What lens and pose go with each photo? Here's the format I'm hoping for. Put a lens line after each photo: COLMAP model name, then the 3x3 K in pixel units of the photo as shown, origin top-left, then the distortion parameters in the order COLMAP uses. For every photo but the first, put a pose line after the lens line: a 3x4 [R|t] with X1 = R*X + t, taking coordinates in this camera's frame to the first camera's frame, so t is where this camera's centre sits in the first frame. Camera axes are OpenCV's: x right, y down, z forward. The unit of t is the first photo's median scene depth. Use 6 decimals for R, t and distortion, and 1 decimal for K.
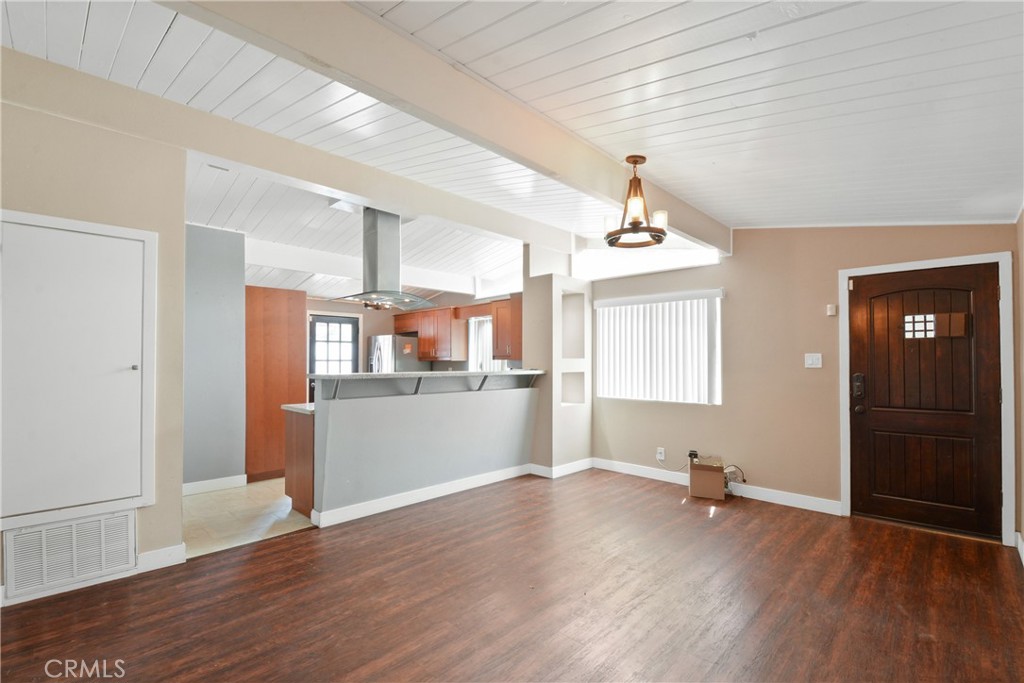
lens RADIAL K [[460.9, 0, 524.9], [0, 460.9, 357.9], [0, 0, 1]] dist [-0.002184, -0.006293]
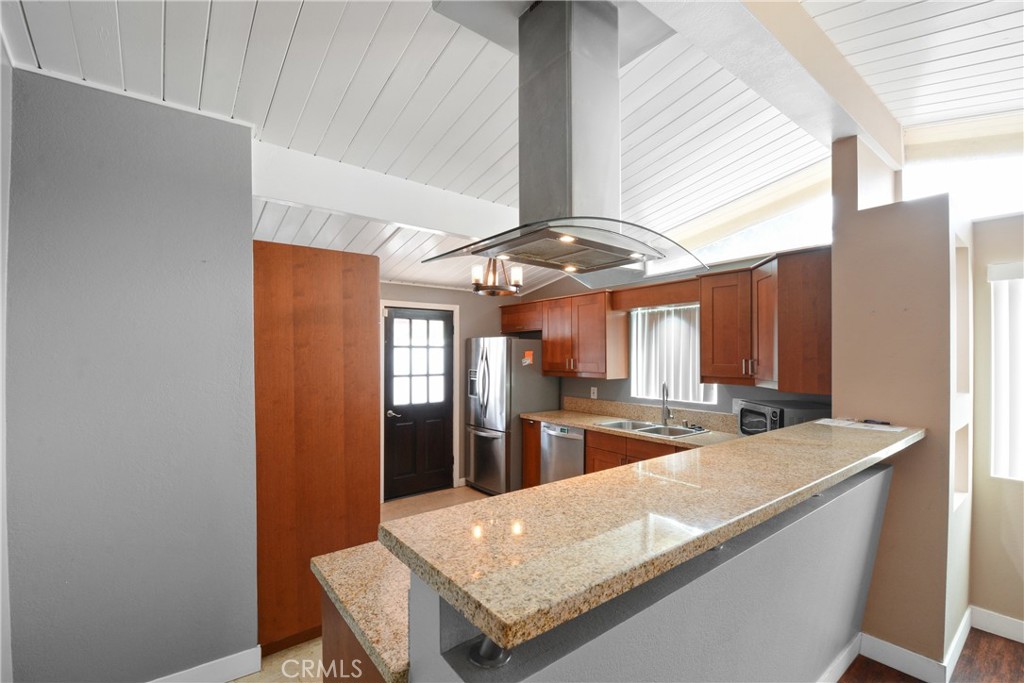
lens RADIAL K [[444.0, 0, 524.7], [0, 444.0, 359.2], [0, 0, 1]] dist [-0.006129, -0.001054]
pose [[0.991709, 0.000731, -0.128503, -0.265907], [0.001766, 0.999812, 0.019320, -0.043922], [0.128492, -0.019387, 0.991521, 0.563098]]
